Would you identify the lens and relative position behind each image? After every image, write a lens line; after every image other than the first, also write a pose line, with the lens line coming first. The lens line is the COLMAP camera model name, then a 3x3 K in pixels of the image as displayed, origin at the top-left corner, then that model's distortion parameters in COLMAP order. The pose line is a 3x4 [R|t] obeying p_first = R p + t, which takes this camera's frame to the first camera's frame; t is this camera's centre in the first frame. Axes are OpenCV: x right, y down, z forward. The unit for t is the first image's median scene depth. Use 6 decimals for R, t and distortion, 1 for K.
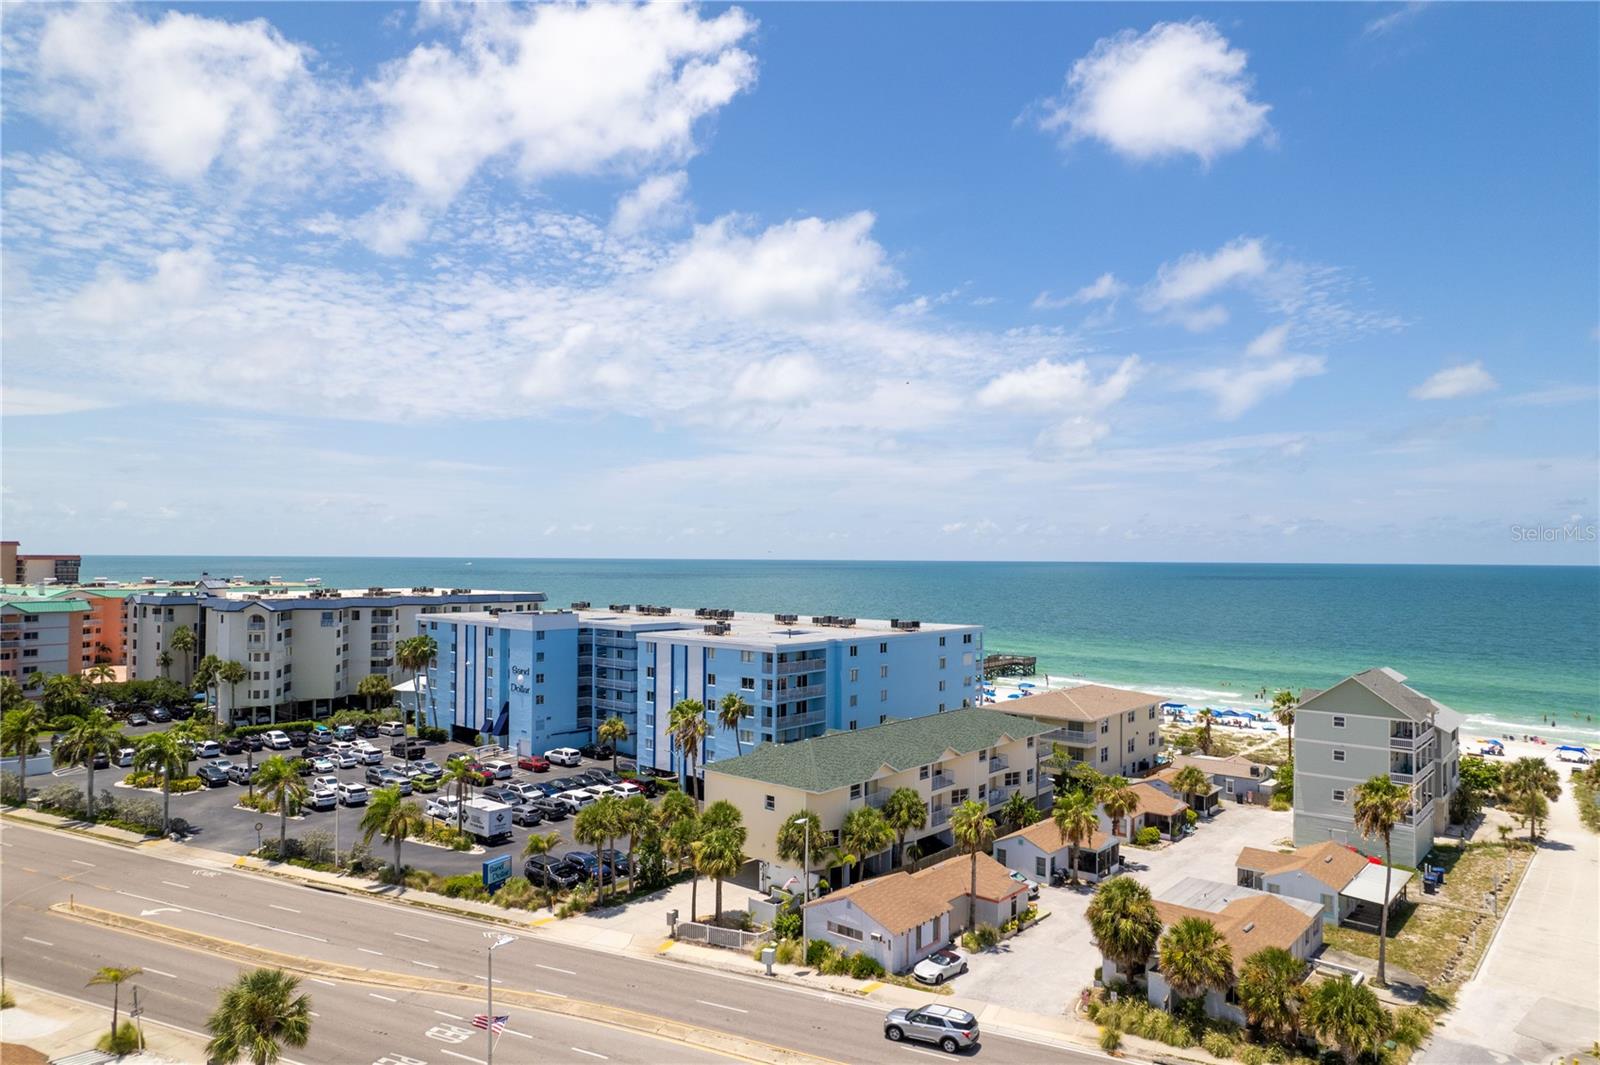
lens RADIAL K [[1031.7, 0, 804.1], [0, 1031.7, 554.1], [0, 0, 1]] dist [-0.069130, 0.067783]
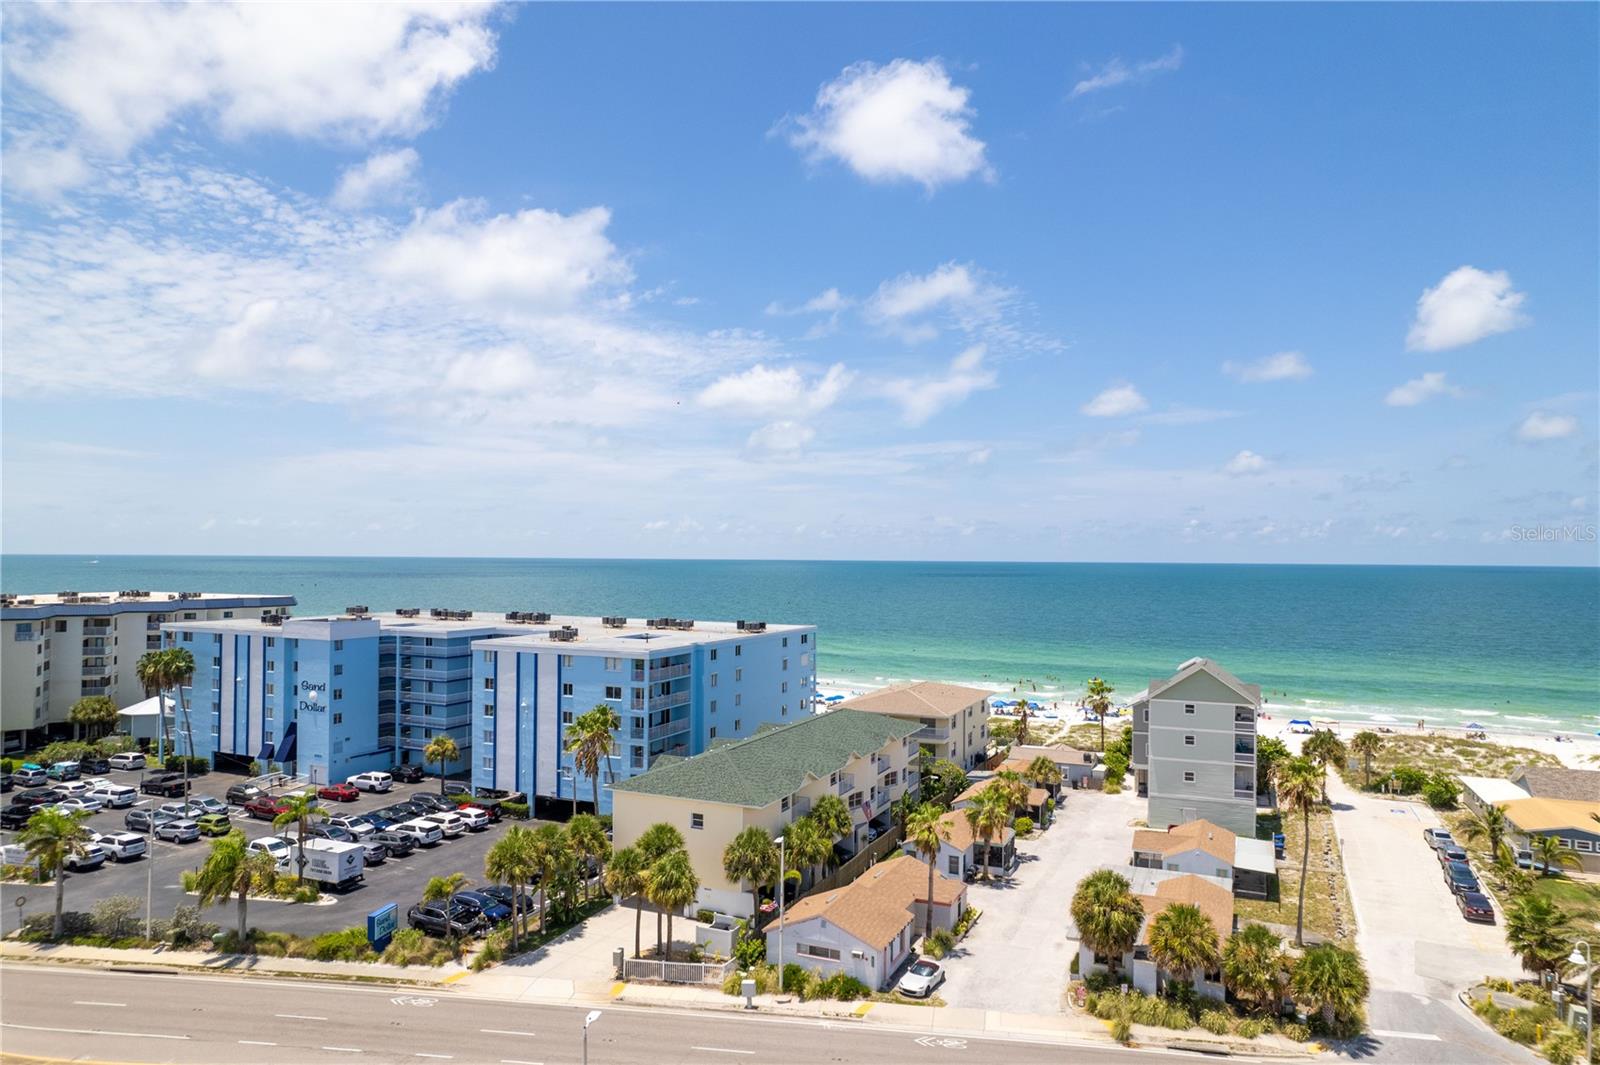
lens RADIAL K [[1031.7, 0, 810.3], [0, 1031.7, 518.8], [0, 0, 1]] dist [-0.069130, 0.067783]
pose [[0.955453, 0.012700, 0.294869, -0.163706], [-0.003218, 0.999463, -0.032618, -0.002440], [-0.295125, 0.030216, 0.954981, 0.052296]]
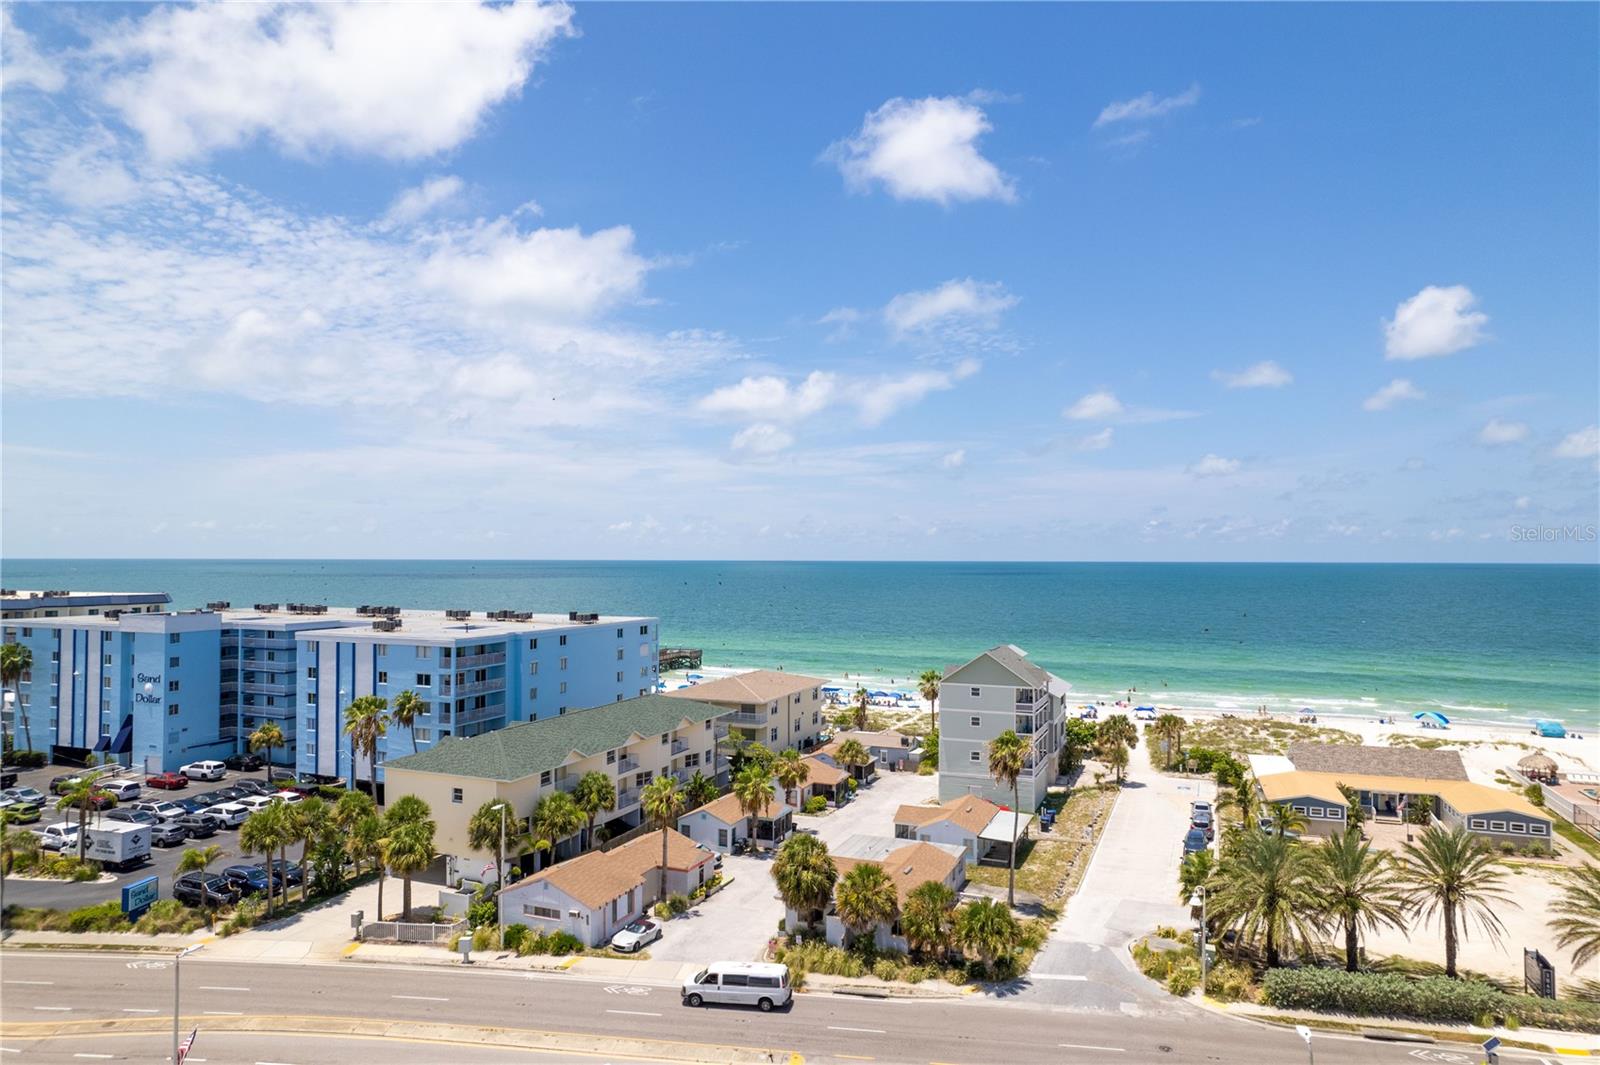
lens RADIAL K [[1031.7, 0, 808.7], [0, 1031.7, 540.5], [0, 0, 1]] dist [-0.069130, 0.067783]
pose [[0.945138, 0.002673, 0.326660, -0.027274], [0.001654, 0.999915, -0.012967, 0.007260], [-0.326667, 0.012796, 0.945053, -0.034580]]
